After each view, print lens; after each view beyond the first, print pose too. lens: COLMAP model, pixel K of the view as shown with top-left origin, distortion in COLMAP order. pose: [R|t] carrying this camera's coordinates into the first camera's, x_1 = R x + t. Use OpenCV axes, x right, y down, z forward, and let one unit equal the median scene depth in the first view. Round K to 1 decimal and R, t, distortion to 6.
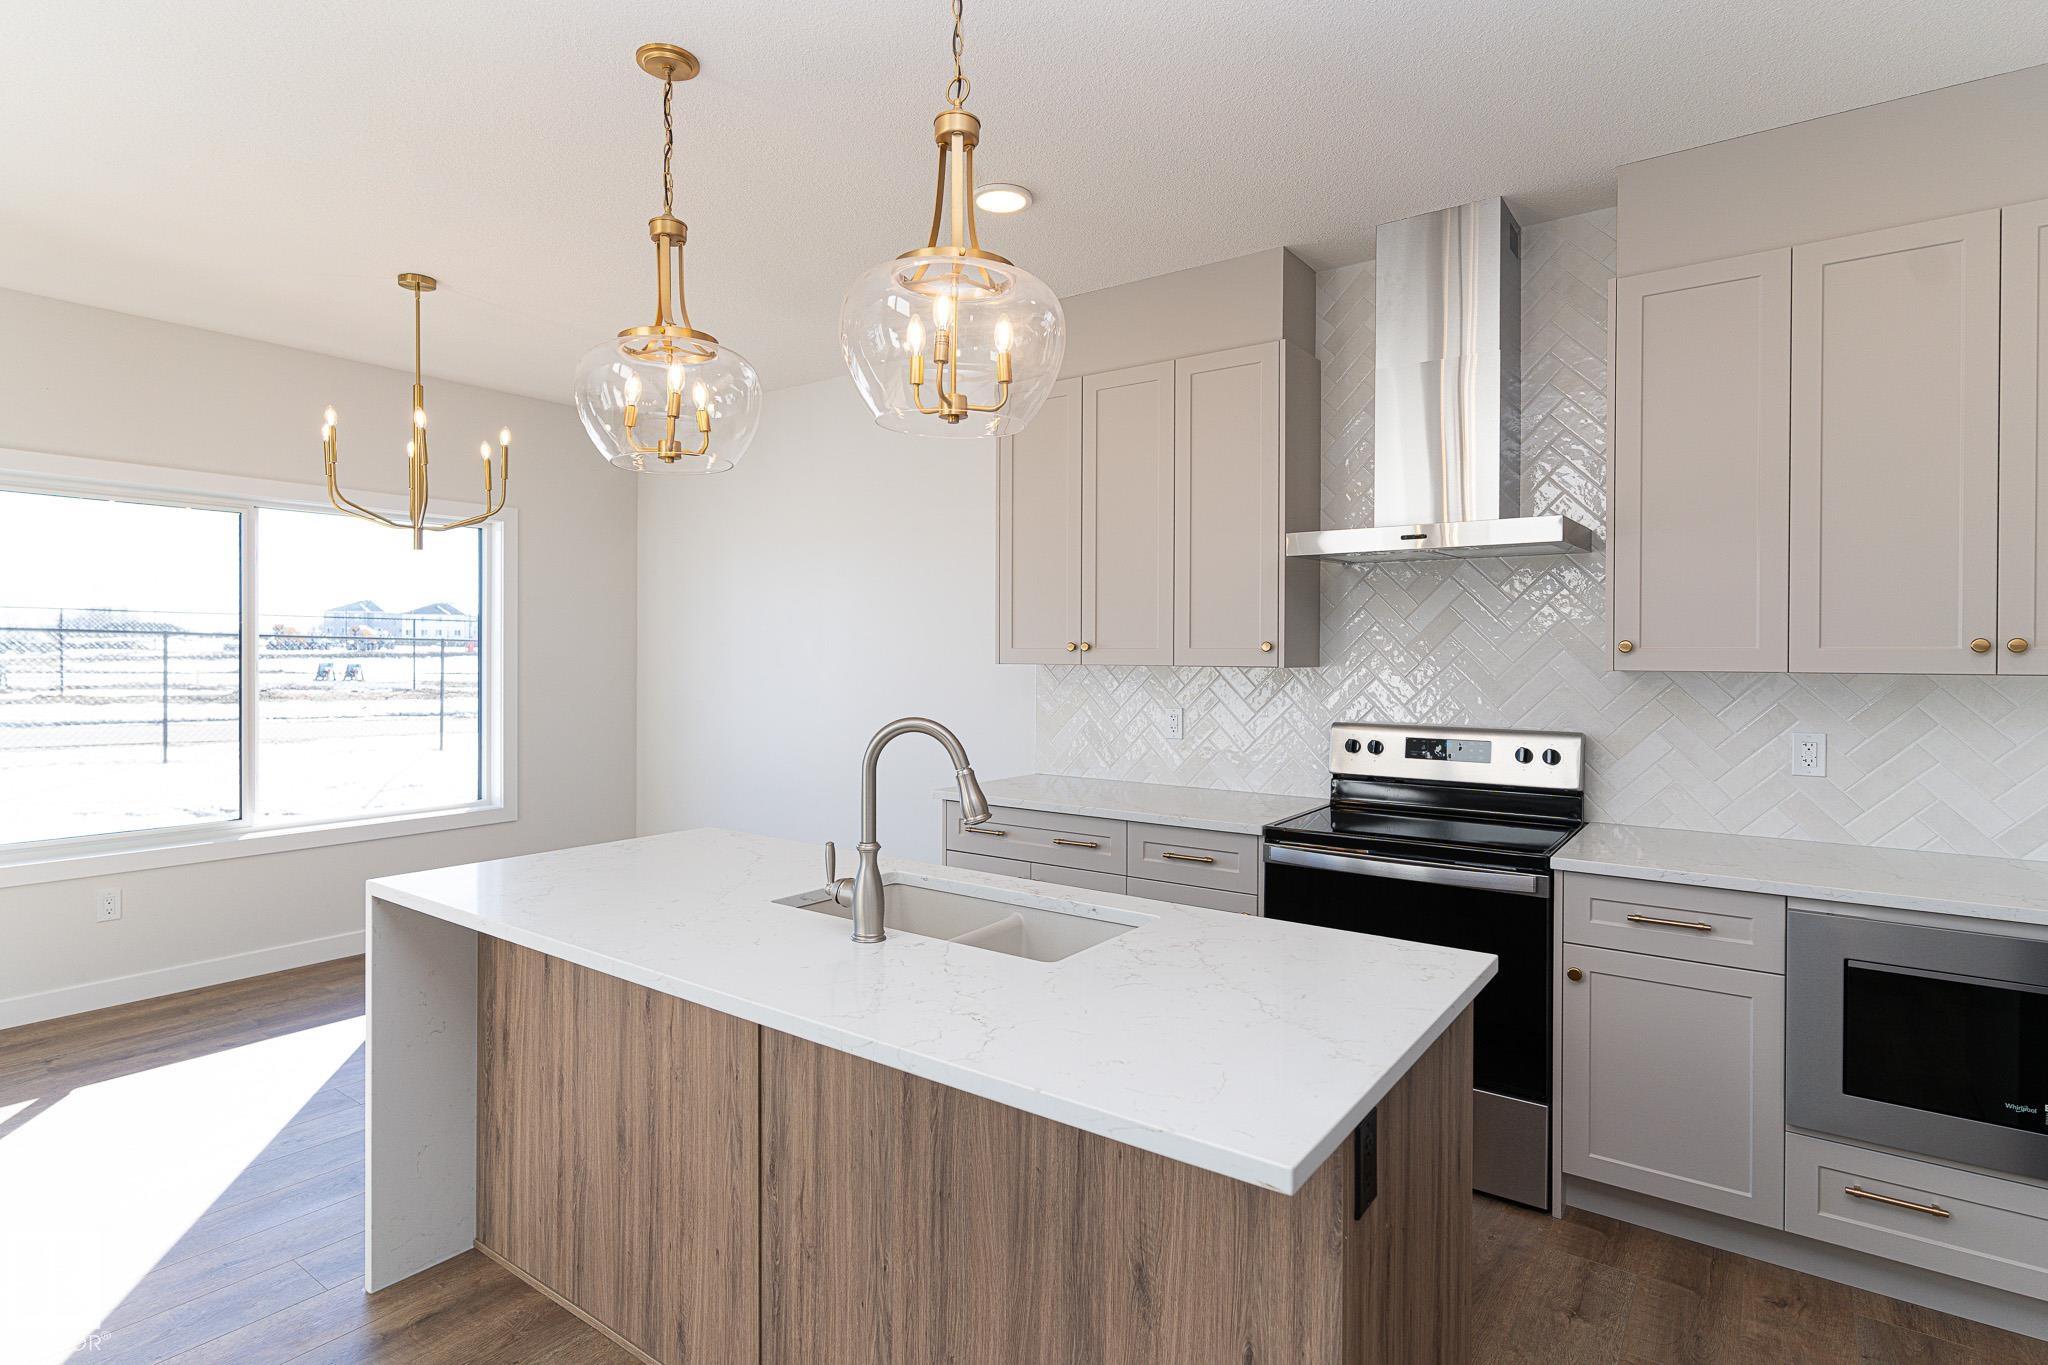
lens RADIAL K [[1007.3, 0, 1014.1], [0, 1007.3, 672.4], [0, 0, 1]] dist [0.006597, -0.000289]
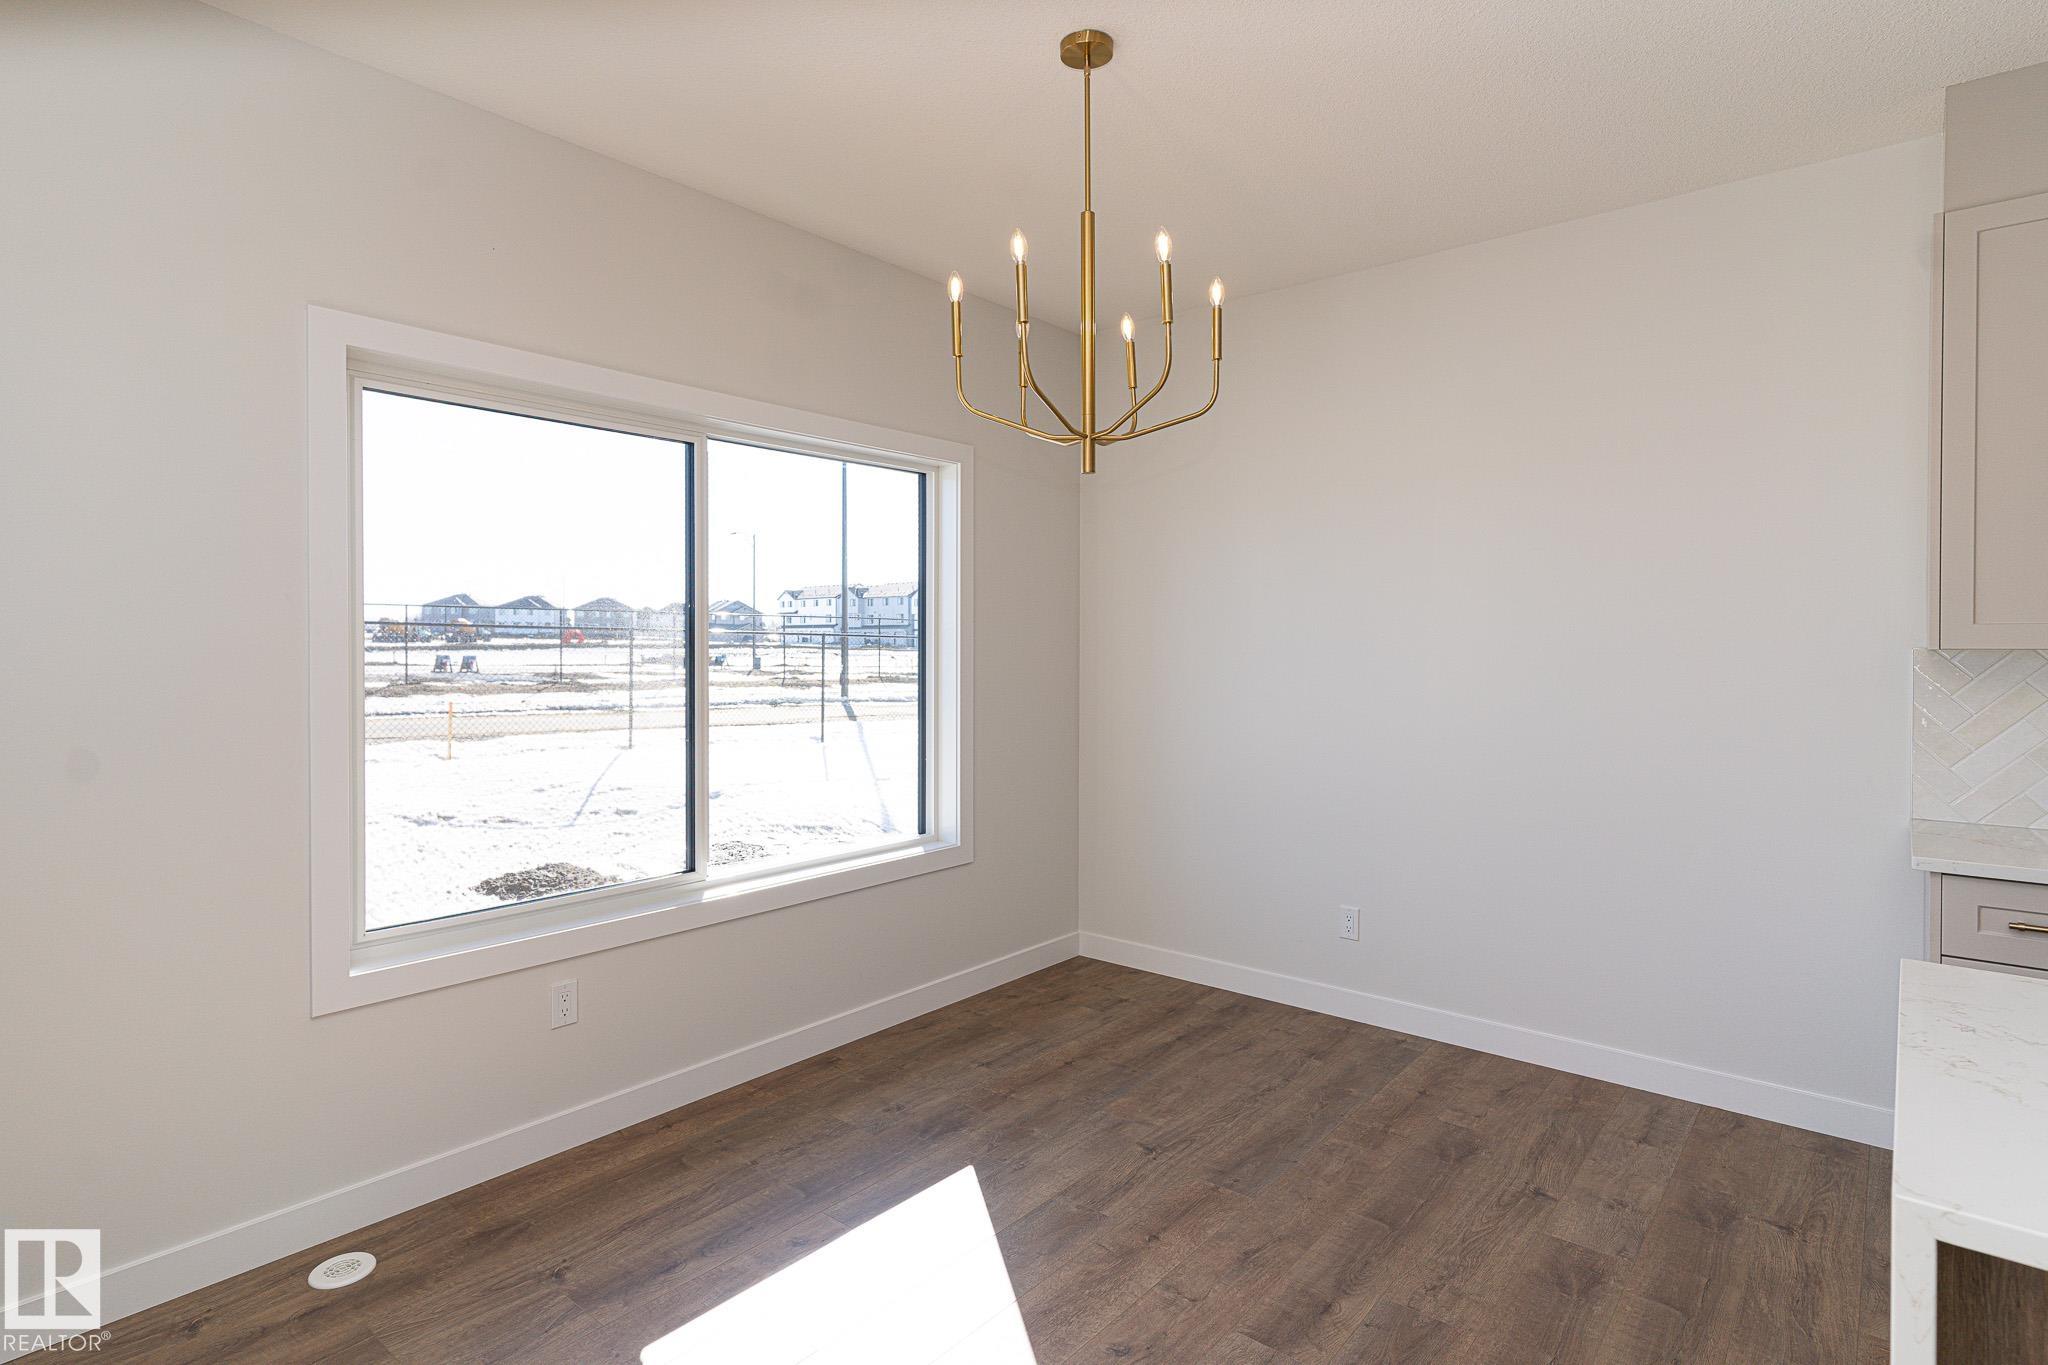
lens RADIAL K [[1007.3, 0, 1016.3], [0, 1007.3, 668.9], [0, 0, 1]] dist [0.006597, -0.000289]
pose [[0.998043, -0.000680, -0.062526, -1.005838], [0.001002, 0.999986, 0.005120, -0.004110], [0.062521, -0.005172, 0.998030, 0.615761]]
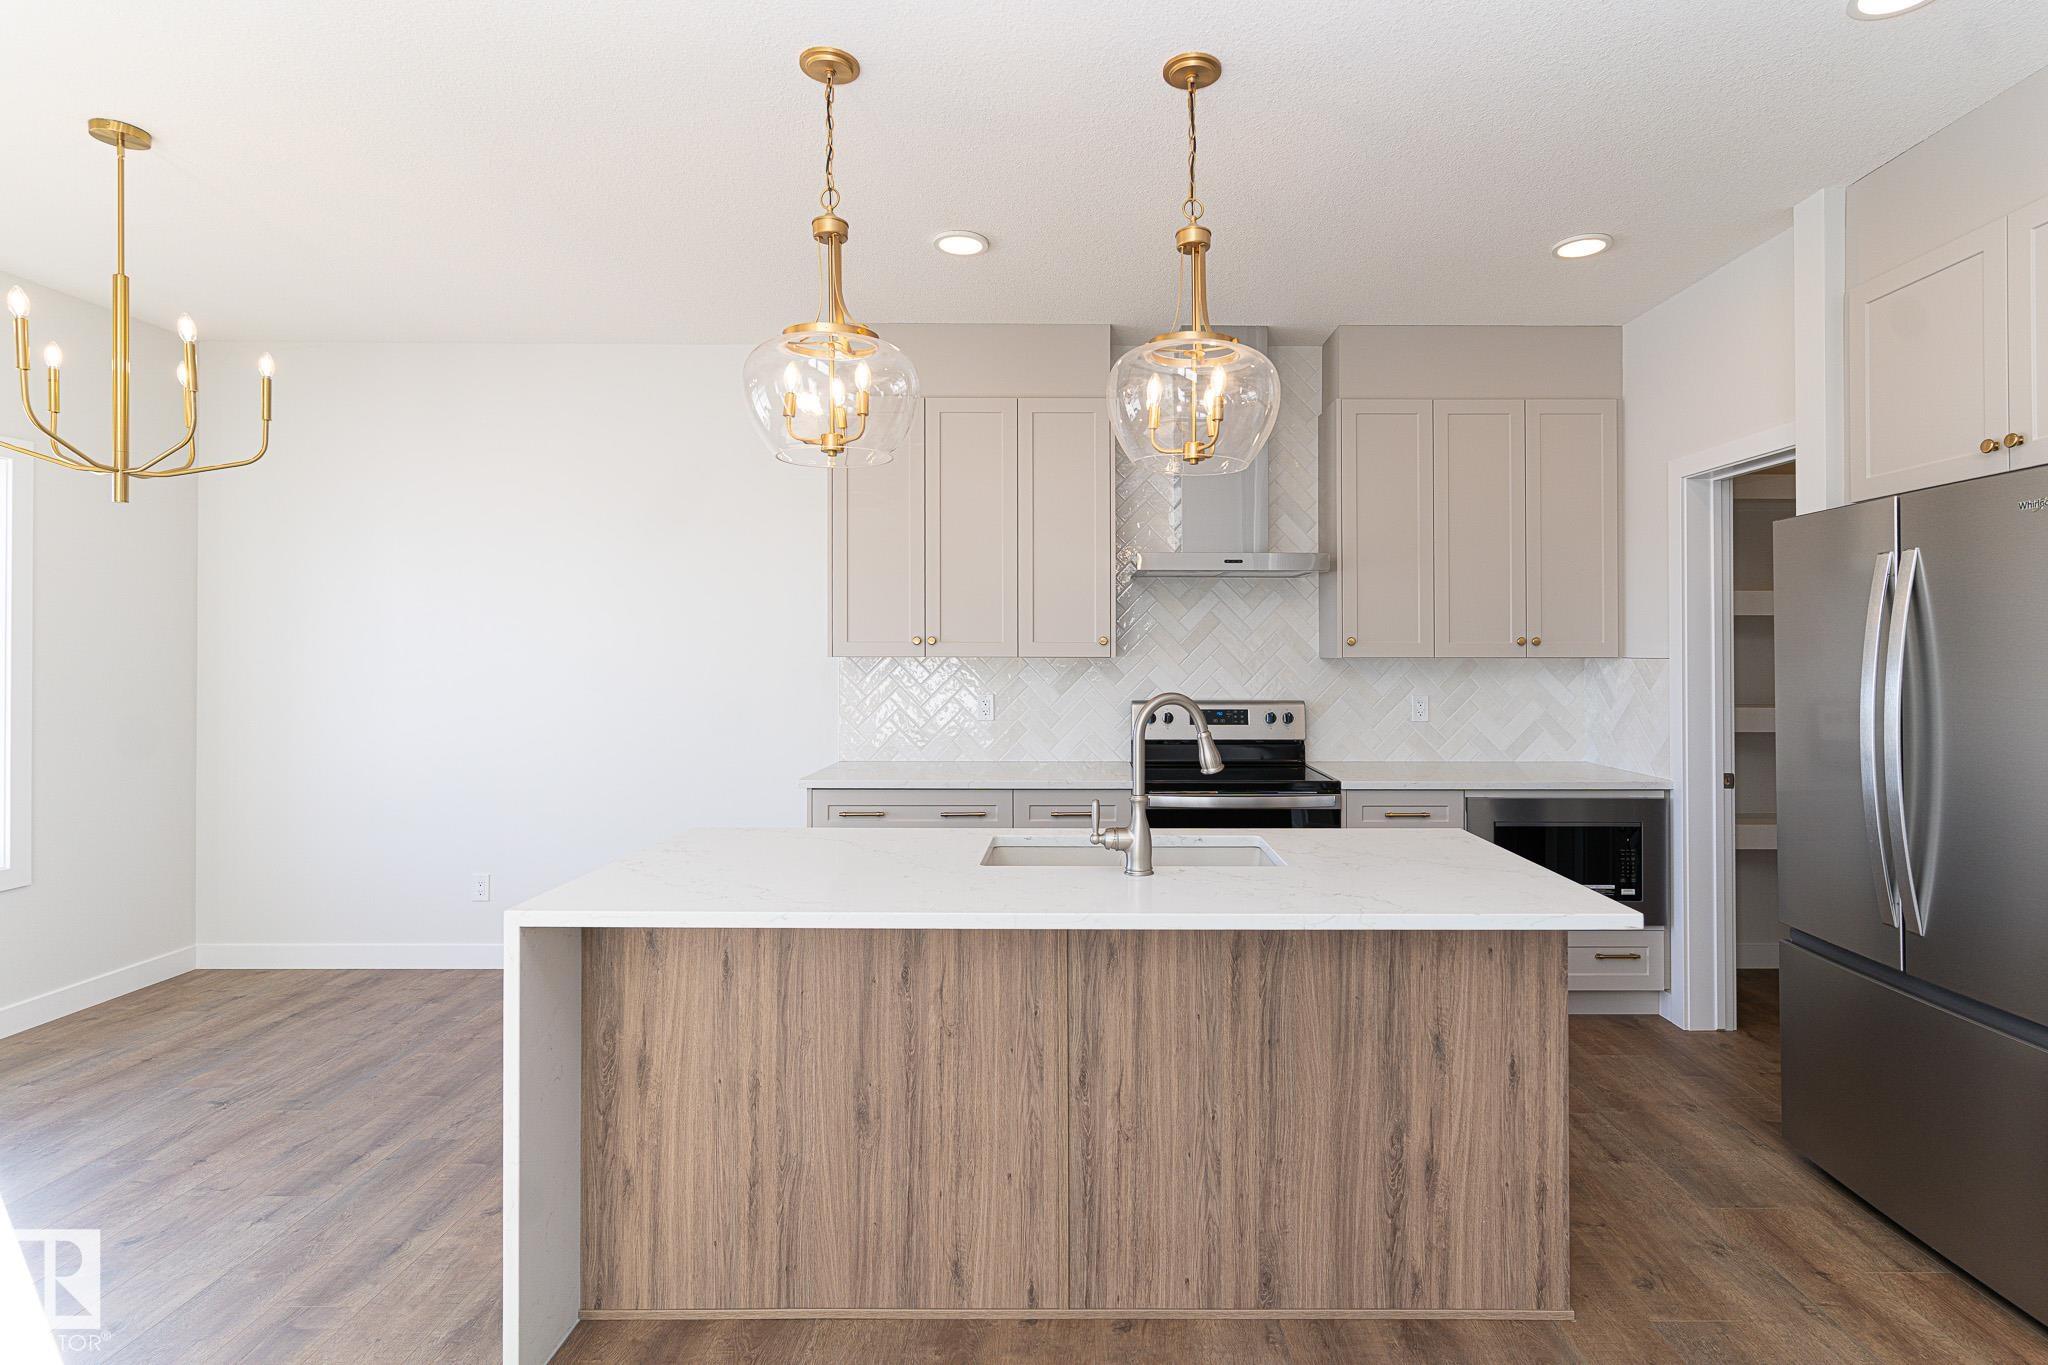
lens RADIAL K [[1007.3, 0, 1048.7], [0, 1007.3, 649.4], [0, 0, 1]] dist [0.006597, -0.000289]
pose [[0.814483, -0.001130, 0.580186, -0.795561], [0.011848, 0.999822, -0.014685, 0.004592], [-0.580066, 0.018835, 0.814351, 0.043127]]
